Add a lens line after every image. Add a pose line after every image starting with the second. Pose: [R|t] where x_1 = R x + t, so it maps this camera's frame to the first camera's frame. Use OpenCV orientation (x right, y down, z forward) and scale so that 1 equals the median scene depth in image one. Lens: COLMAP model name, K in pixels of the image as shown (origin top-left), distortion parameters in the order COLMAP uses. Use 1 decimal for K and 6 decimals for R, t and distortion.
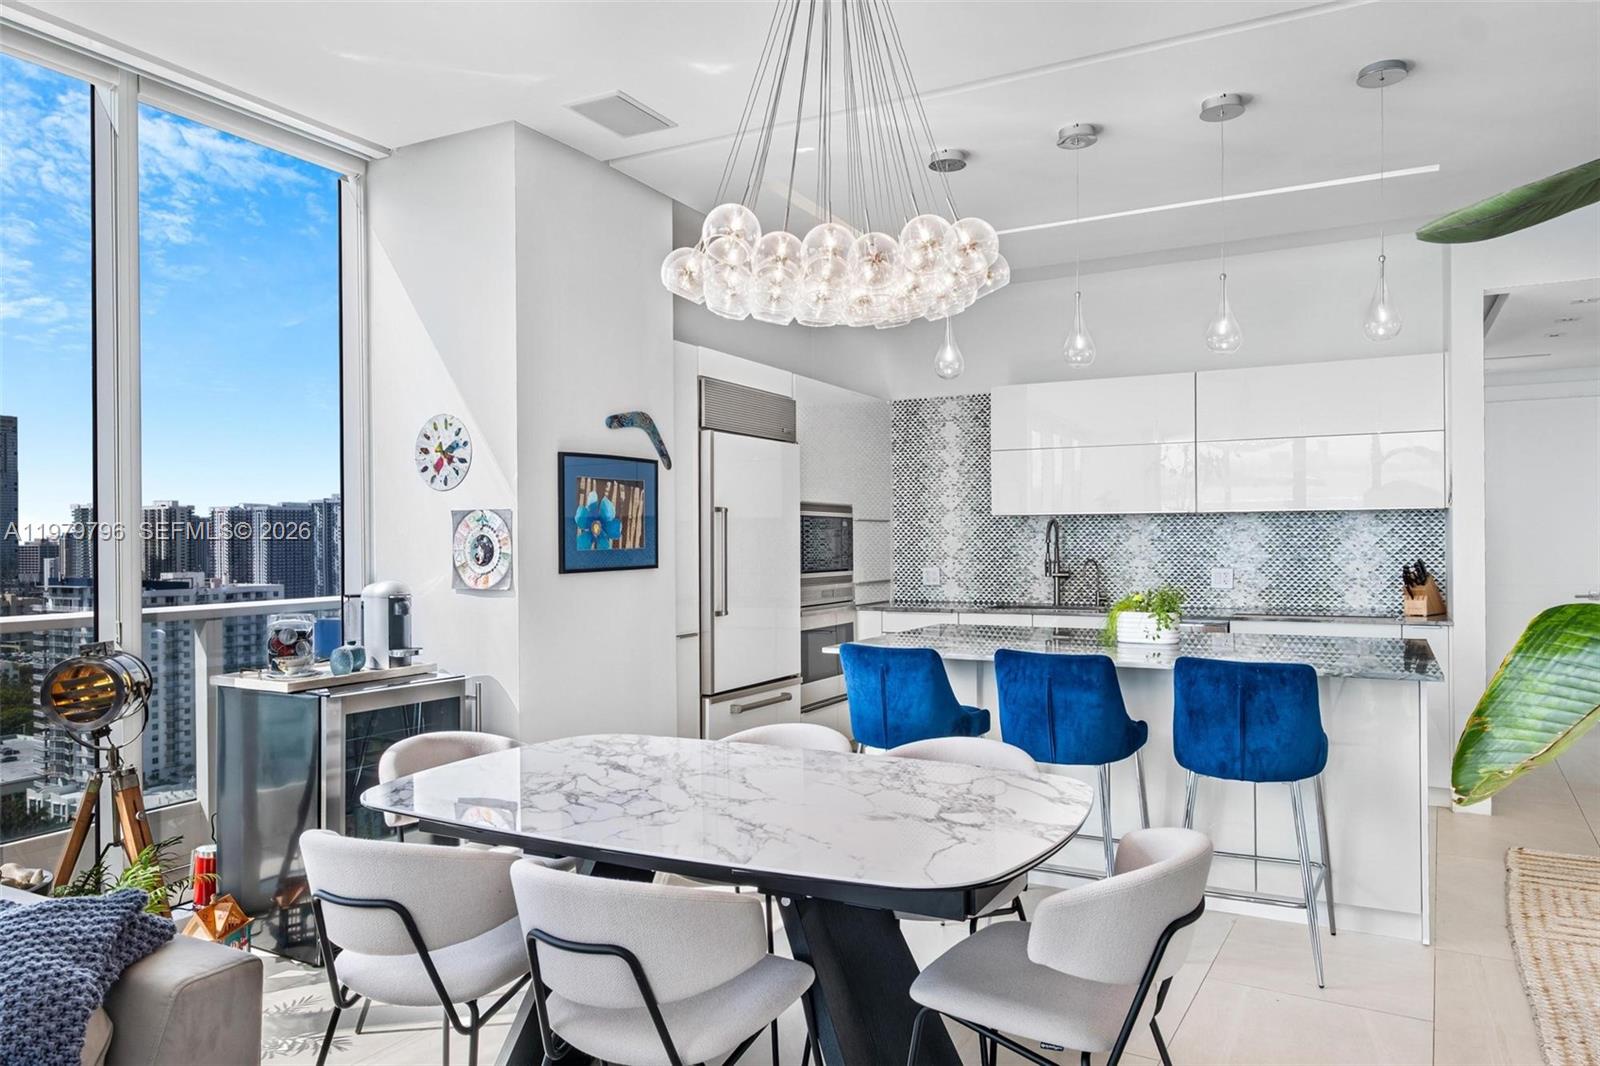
lens RADIAL K [[1064.6, 0, 818.1], [0, 1064.6, 535.1], [0, 0, 1]] dist [0.003272, -0.002894]
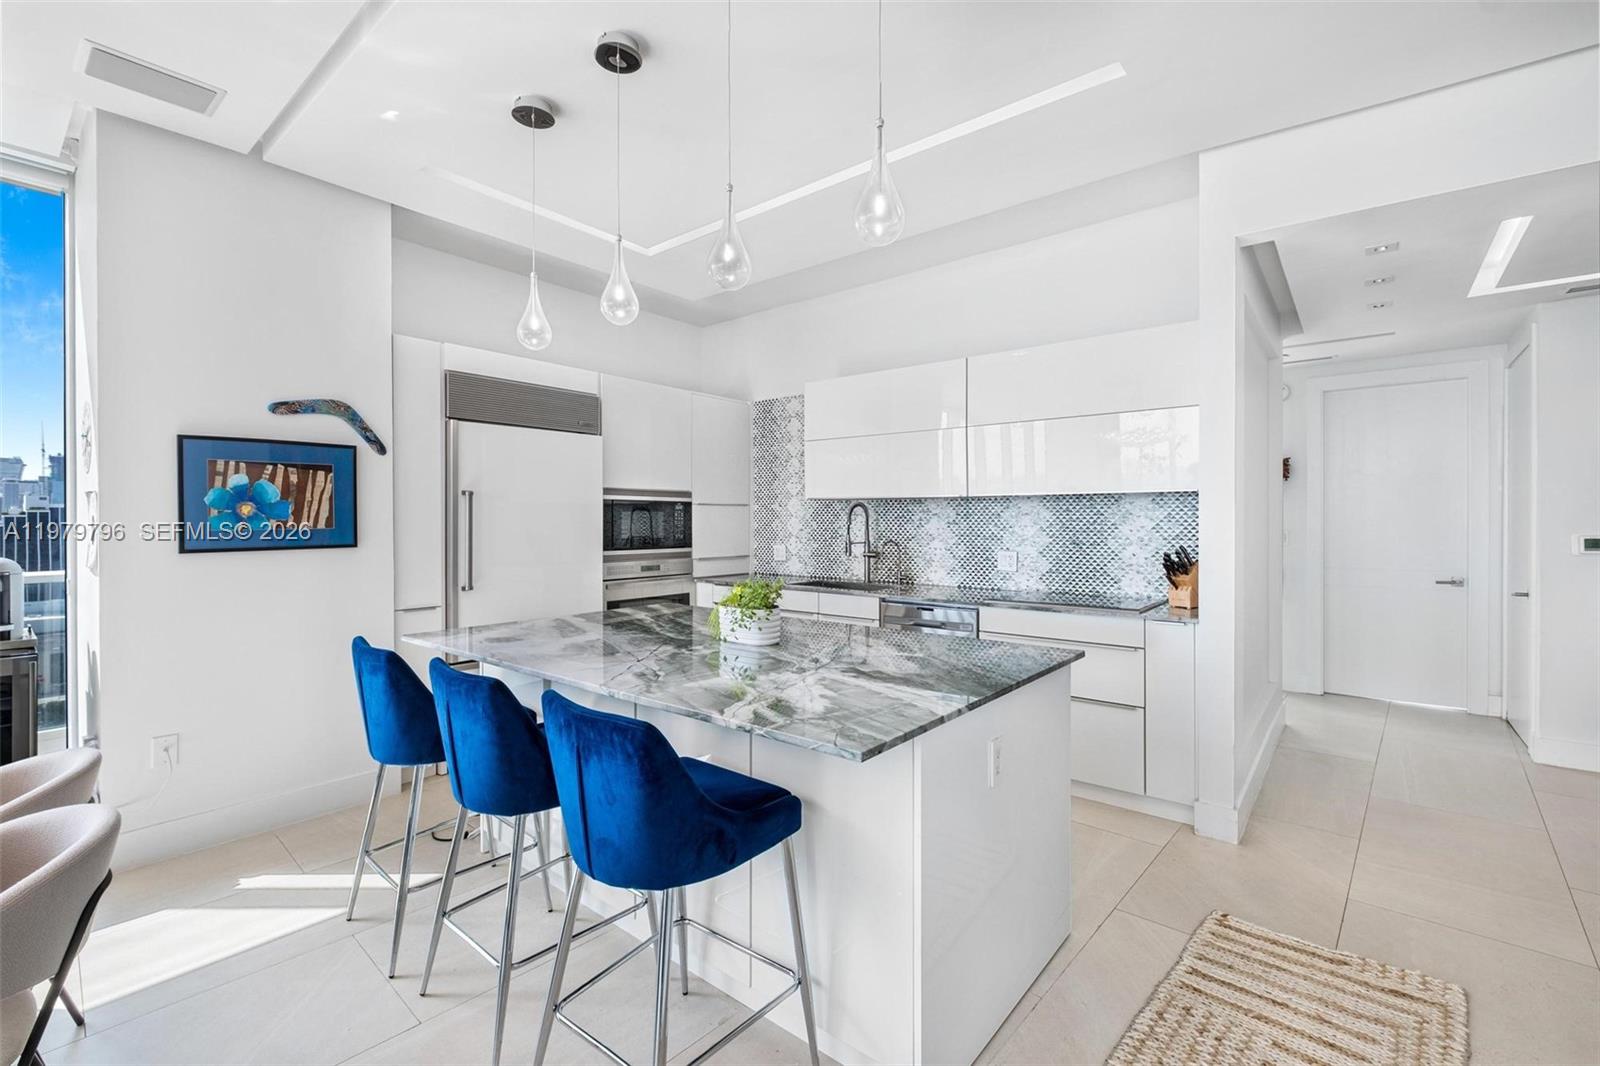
lens RADIAL K [[704.6, 0, 816.0], [0, 704.6, 508.3], [0, 0, 1]] dist [0.001523, 0.000042]
pose [[0.981522, 0.003314, -0.191321, 0.485731], [-0.005266, 0.999939, -0.009692, -0.003763], [0.191278, 0.010521, 0.981480, 0.445757]]
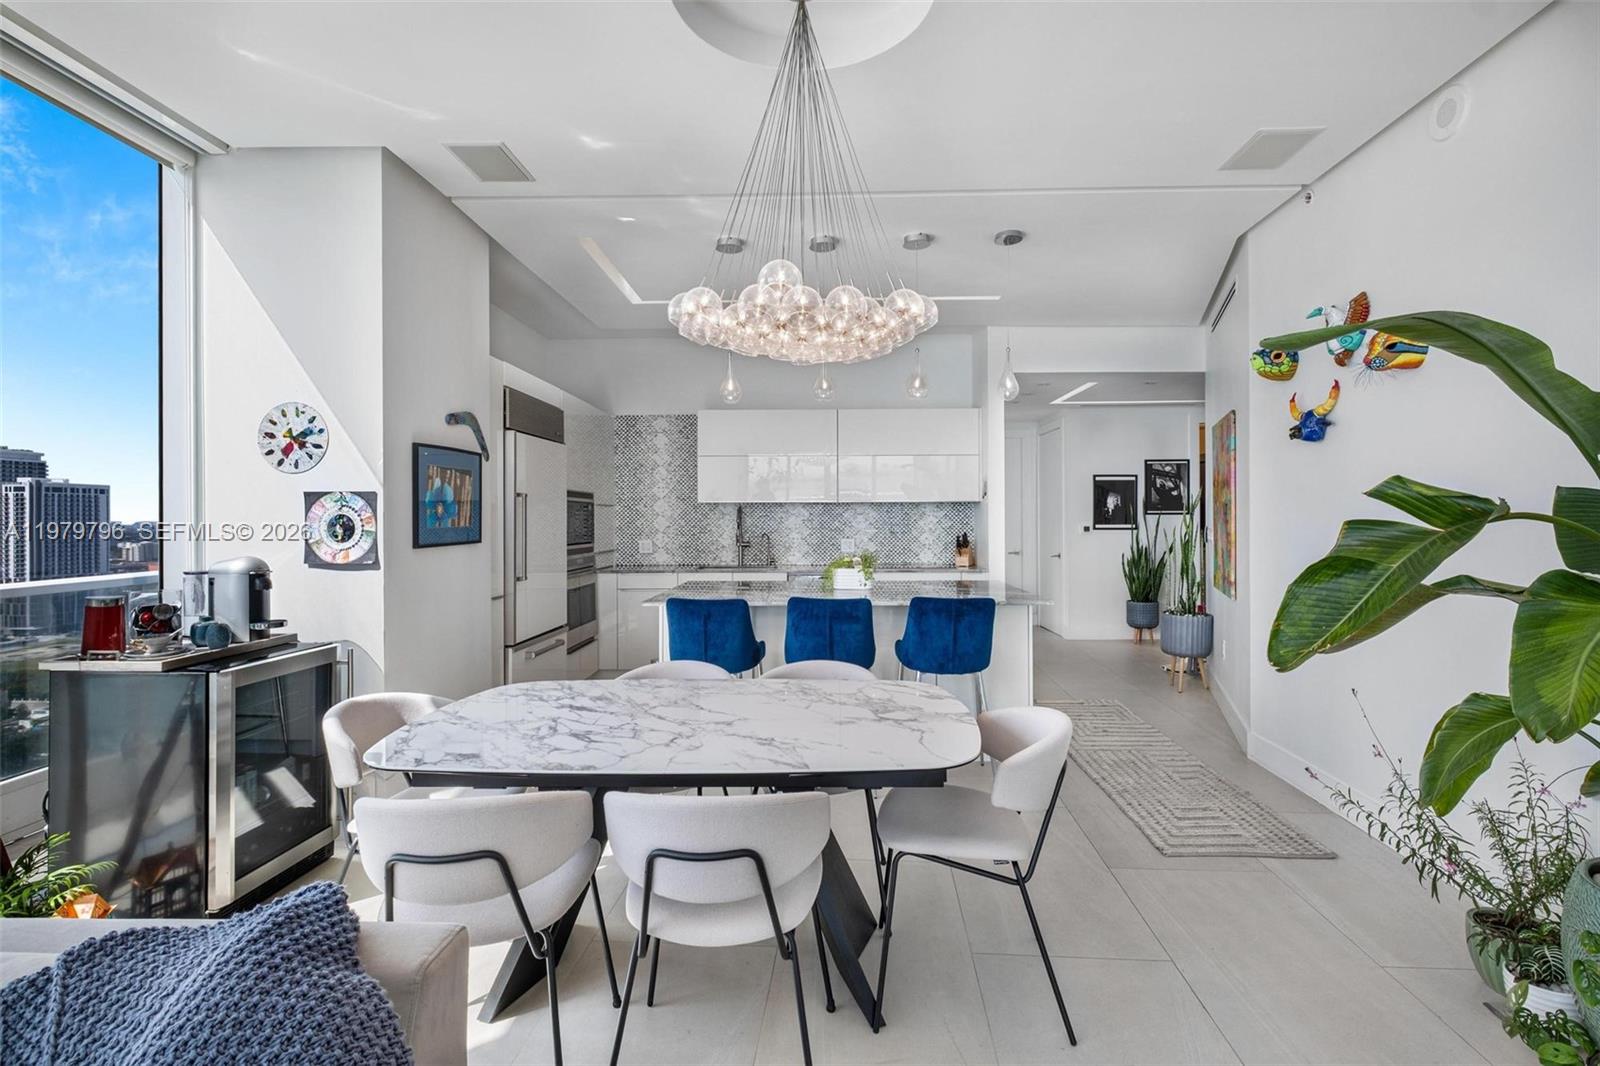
lens RADIAL K [[752.1, 0, 808.1], [0, 752.1, 516.5], [0, 0, 1]] dist [0.014092, -0.000428]
pose [[0.899370, 0.005205, 0.437158, -0.214030], [-0.005457, 0.999985, -0.000681, -0.000015], [-0.437155, -0.001773, 0.899385, 0.078021]]
